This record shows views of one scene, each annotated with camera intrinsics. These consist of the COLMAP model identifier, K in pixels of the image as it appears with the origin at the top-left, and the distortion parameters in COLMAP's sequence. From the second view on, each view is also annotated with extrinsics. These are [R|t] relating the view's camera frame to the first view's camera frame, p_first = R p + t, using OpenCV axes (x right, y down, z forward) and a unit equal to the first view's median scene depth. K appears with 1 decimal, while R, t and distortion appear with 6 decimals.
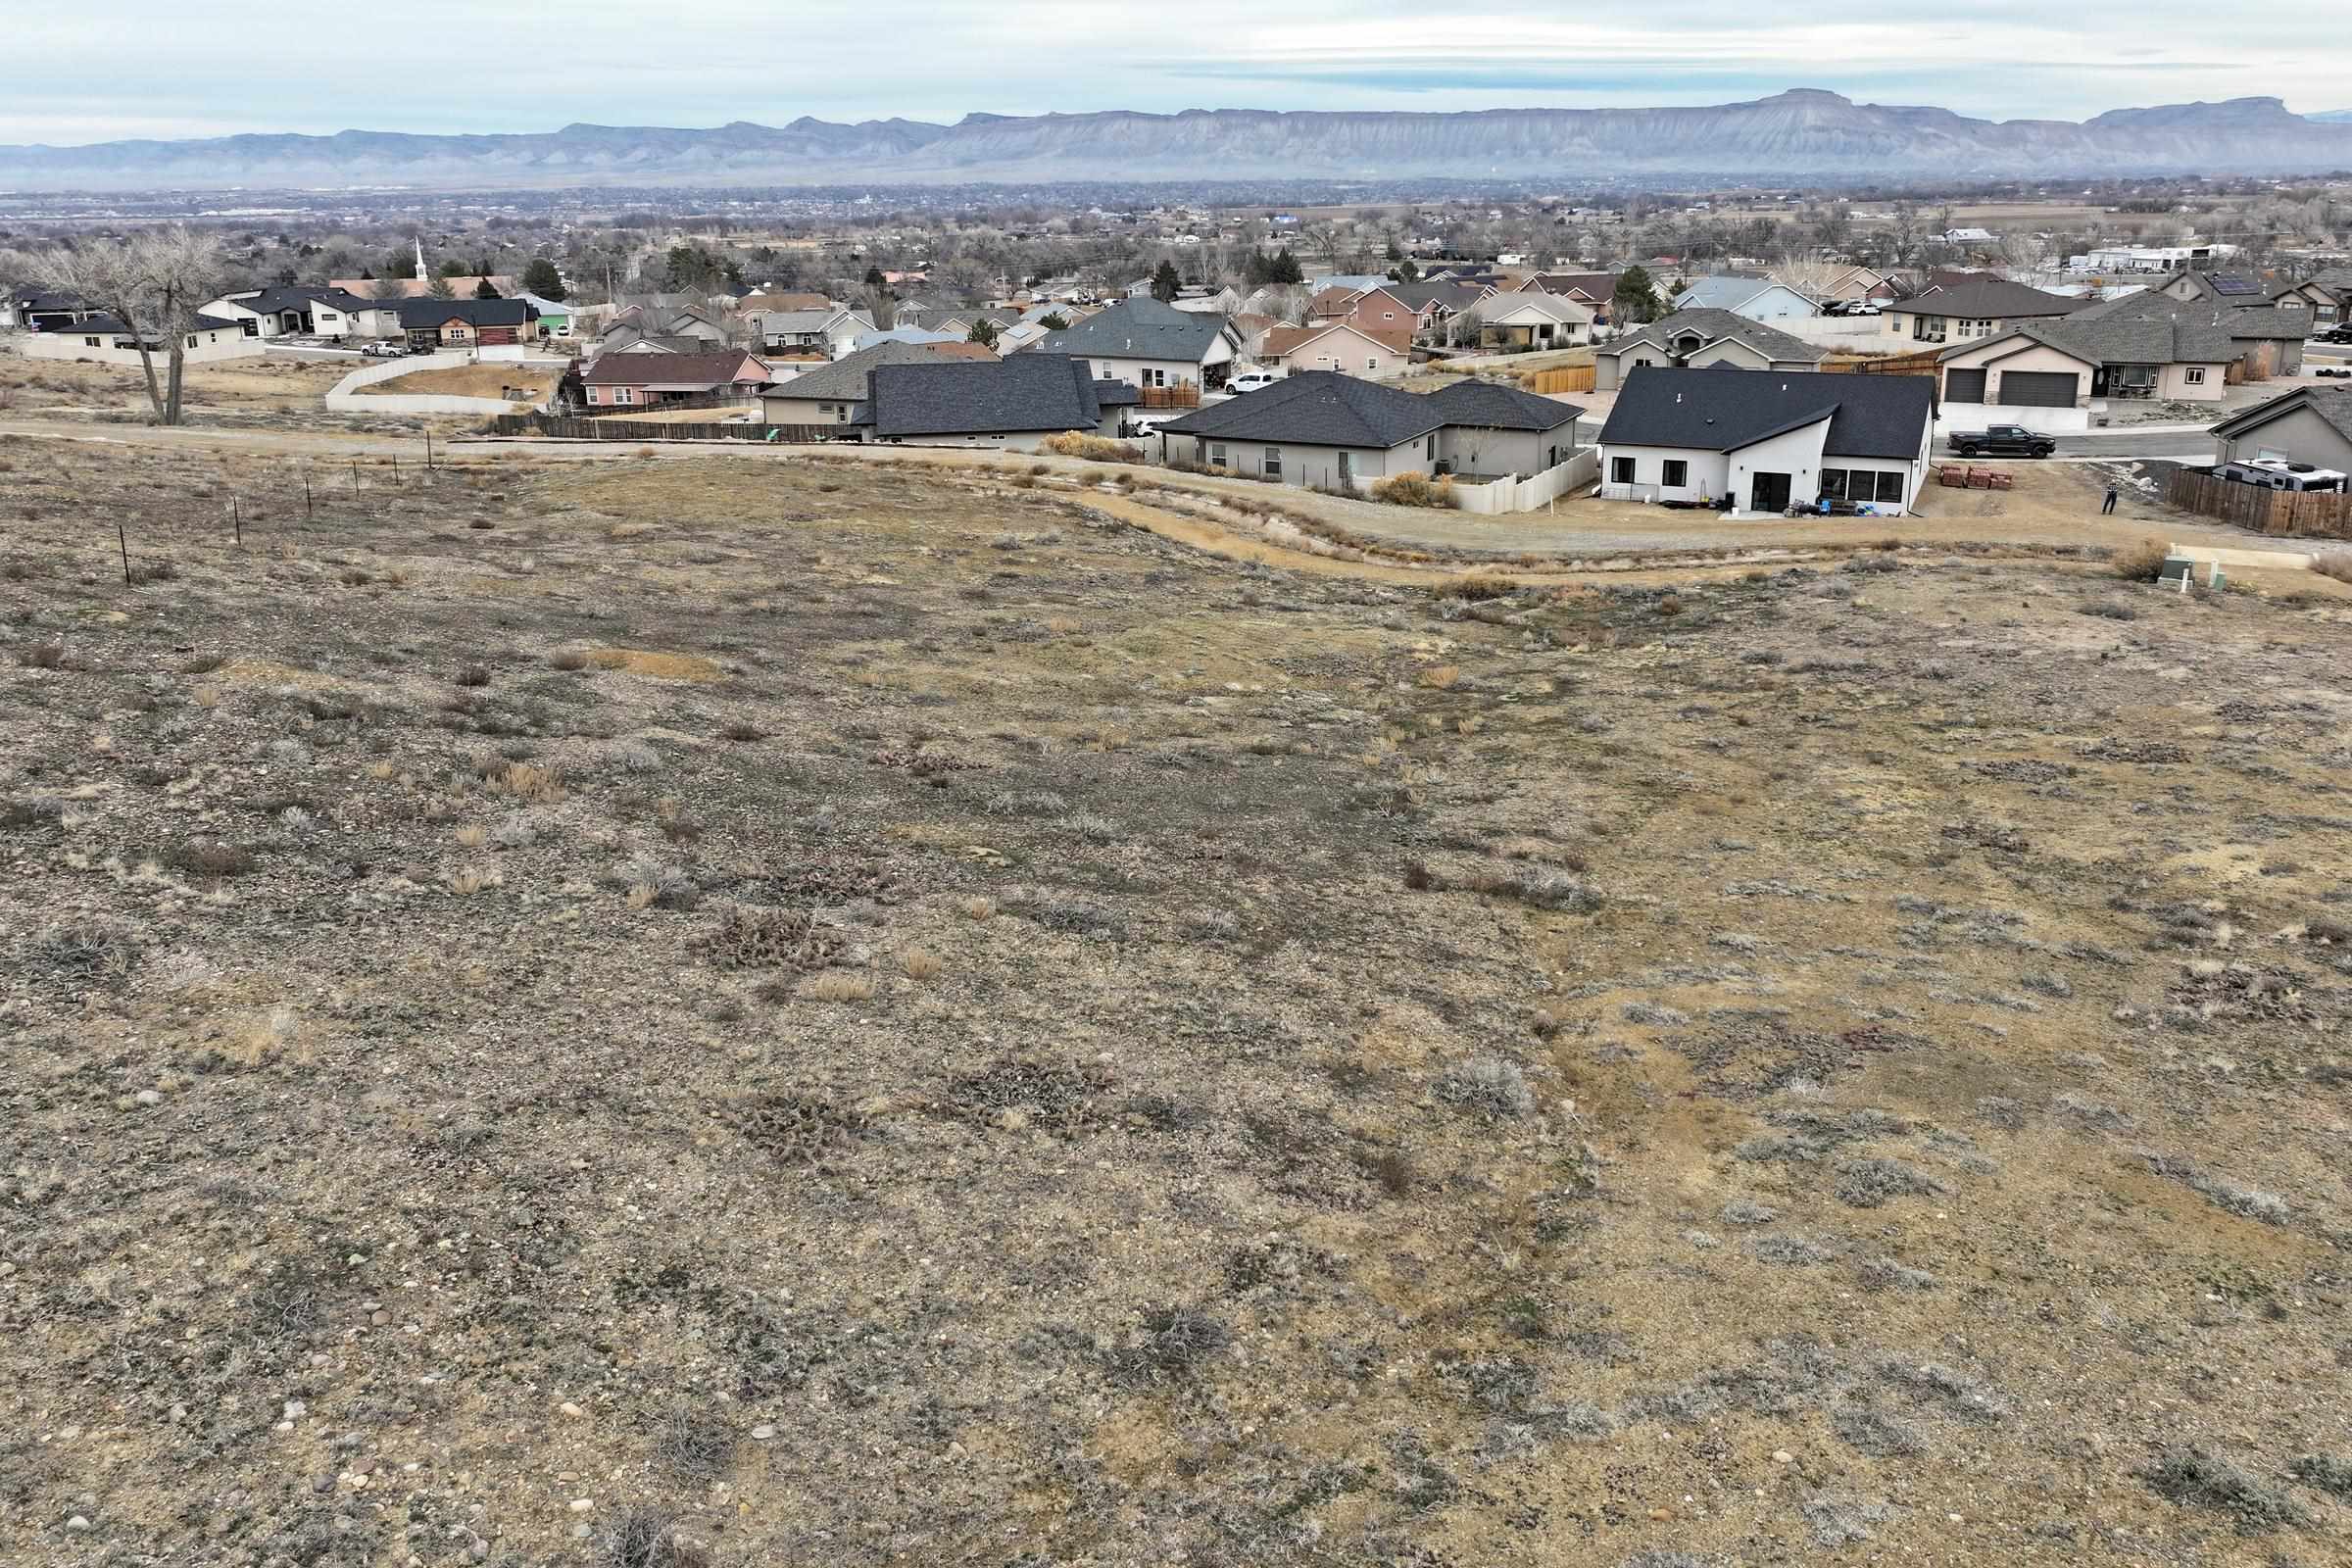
lens RADIAL K [[1730.9, 0, 1192.1], [0, 1730.9, 668.4], [0, 0, 1]] dist [-0.001197, 0.000416]
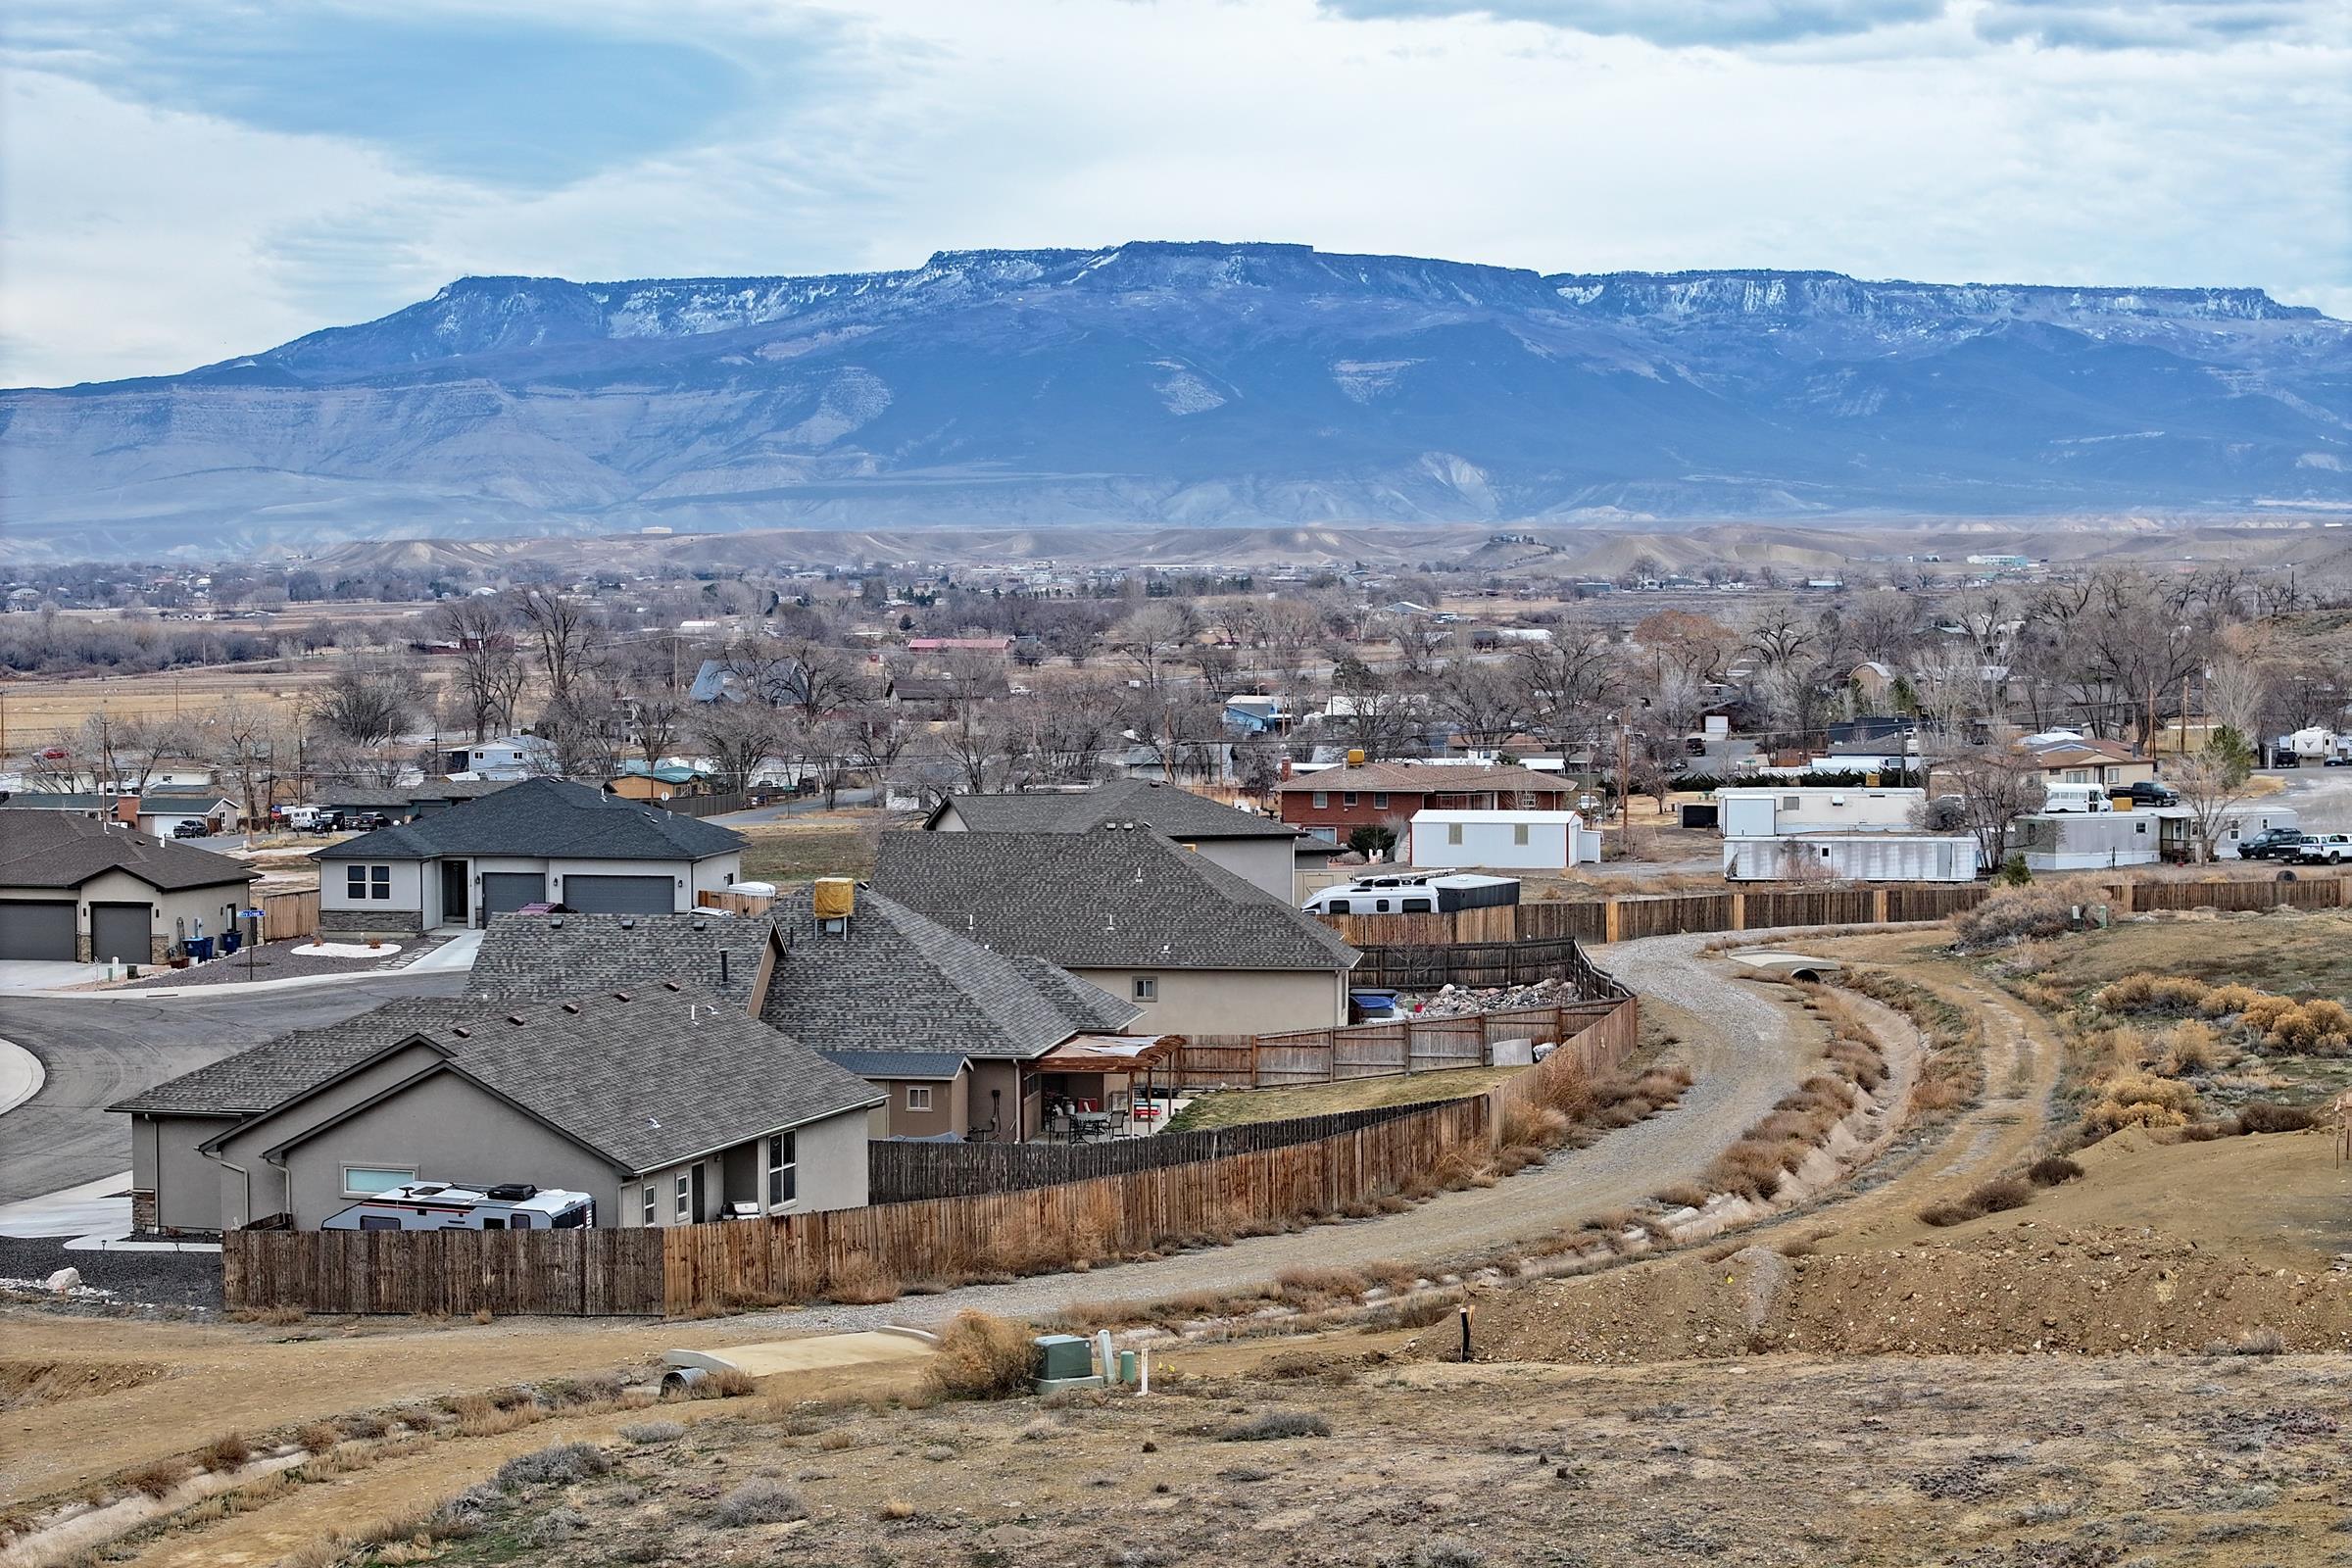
lens RADIAL K [[4764.7, 0, 1176.0], [0, 4764.7, 784.0], [0, 0, 1]] dist [-0.150510, 0.273239]
pose [[0.438865, -0.027561, 0.898130, -0.308581], [0.240726, 0.966599, -0.087967, -0.041860], [-0.865707, 0.254809, 0.430841, 0.150900]]
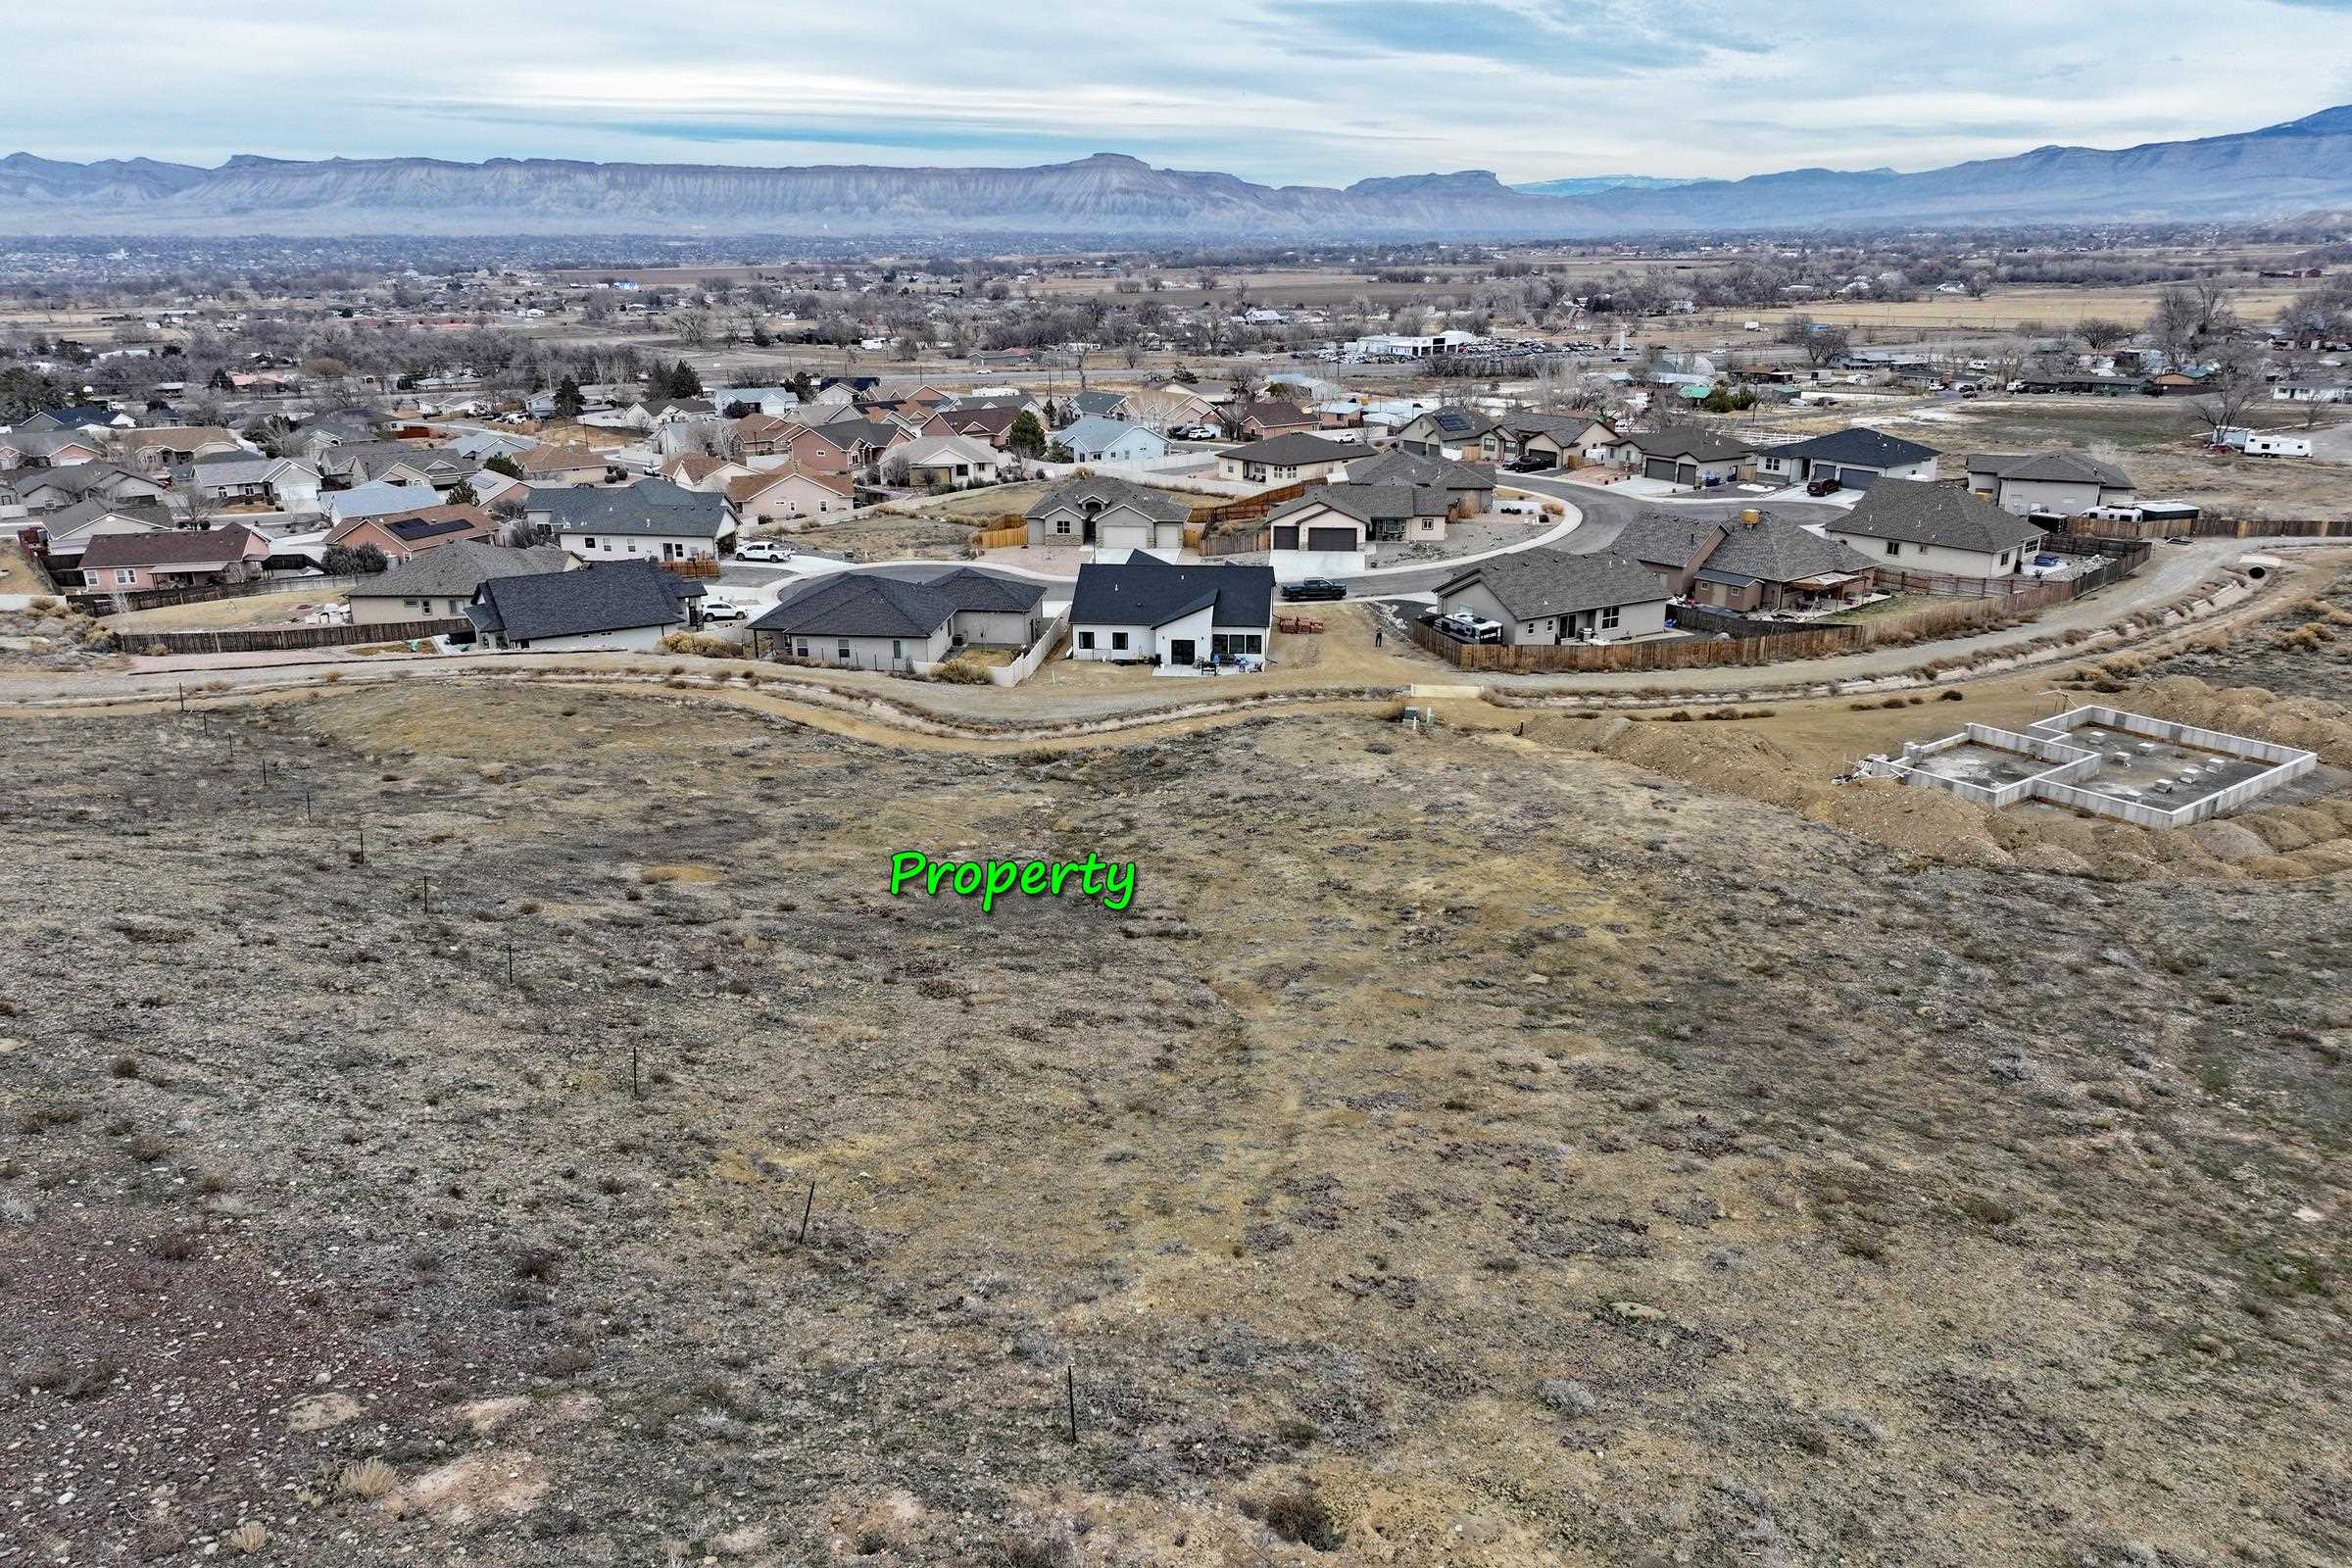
lens RADIAL K [[1679.4, 0, 1178.9], [0, 1679.4, 808.4], [0, 0, 1]] dist [0.007746, 0.006199]
pose [[0.934058, -0.107318, 0.340614, -0.135924], [0.087880, 0.993523, 0.072041, -0.050341], [-0.346139, -0.037357, 0.937439, -0.285323]]
